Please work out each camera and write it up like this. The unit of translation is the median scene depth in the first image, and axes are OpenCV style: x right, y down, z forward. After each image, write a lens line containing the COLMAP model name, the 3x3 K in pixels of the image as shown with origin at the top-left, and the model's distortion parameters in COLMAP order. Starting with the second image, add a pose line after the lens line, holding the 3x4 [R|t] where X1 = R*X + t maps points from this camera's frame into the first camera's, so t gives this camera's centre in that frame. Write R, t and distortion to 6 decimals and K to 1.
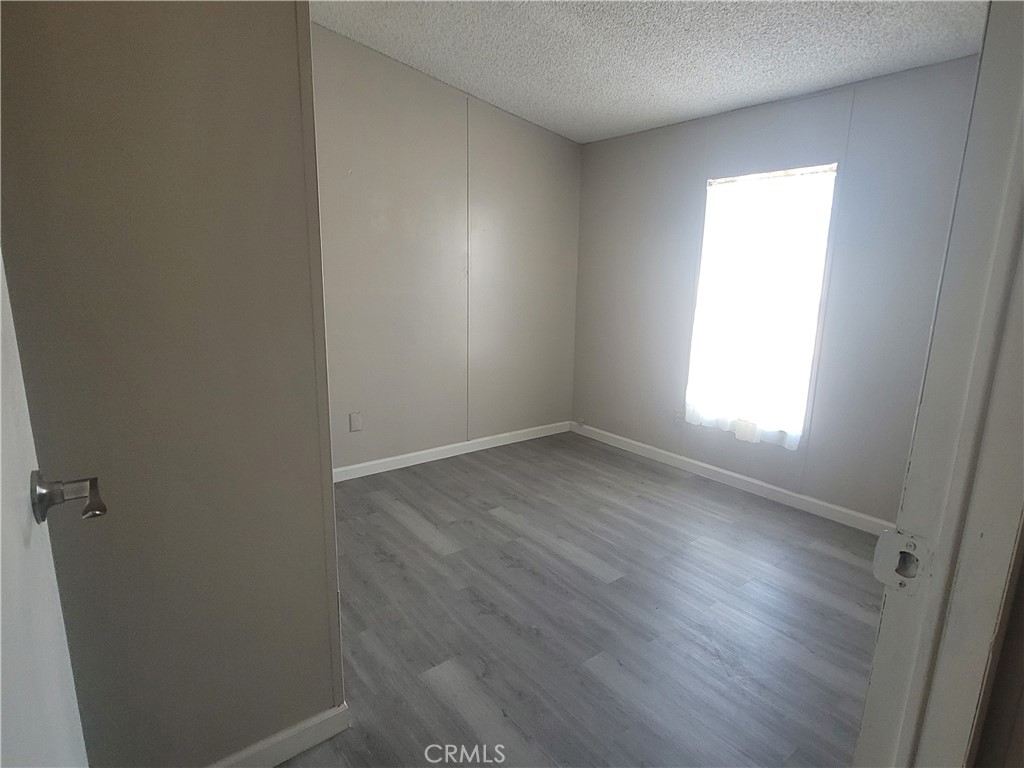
lens RADIAL K [[549.7, 0, 512.0], [0, 549.7, 384.0], [0, 0, 1]] dist [-0.002902, 0.000811]
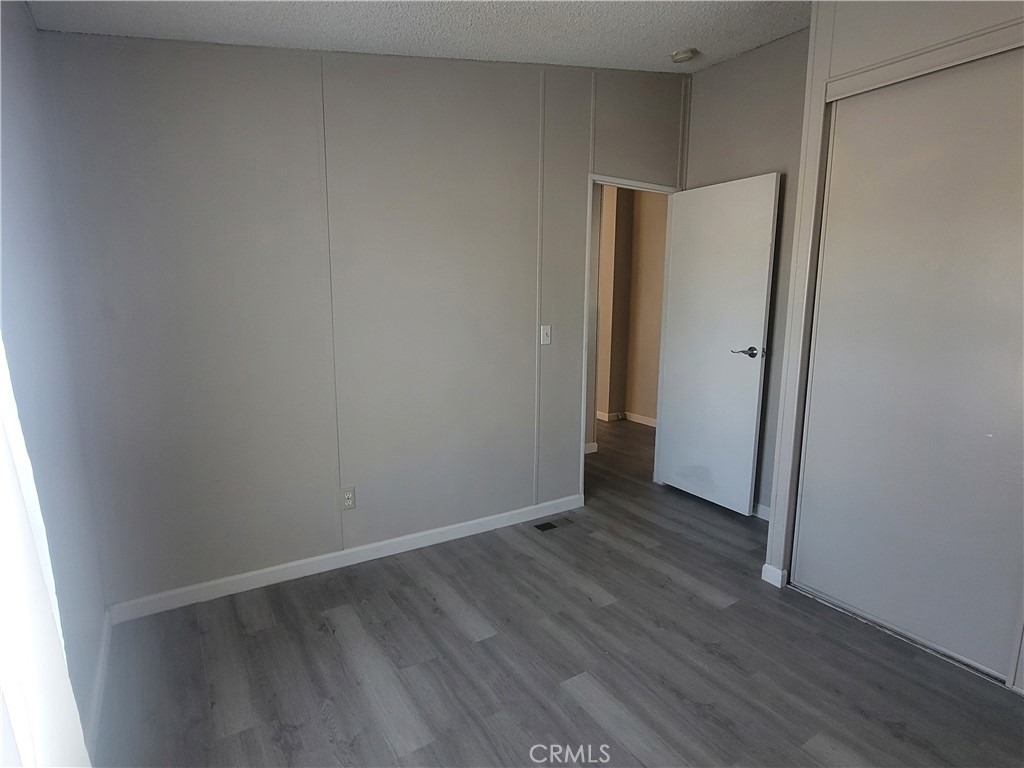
lens RADIAL K [[549.7, 0, 512.0], [0, 549.7, 384.0], [0, 0, 1]] dist [-0.002902, 0.000811]
pose [[-0.995410, -0.040765, 0.086587, 0.231481], [-0.007062, 0.933568, 0.358332, -0.354902], [-0.095442, 0.356076, -0.929570, 1.642805]]
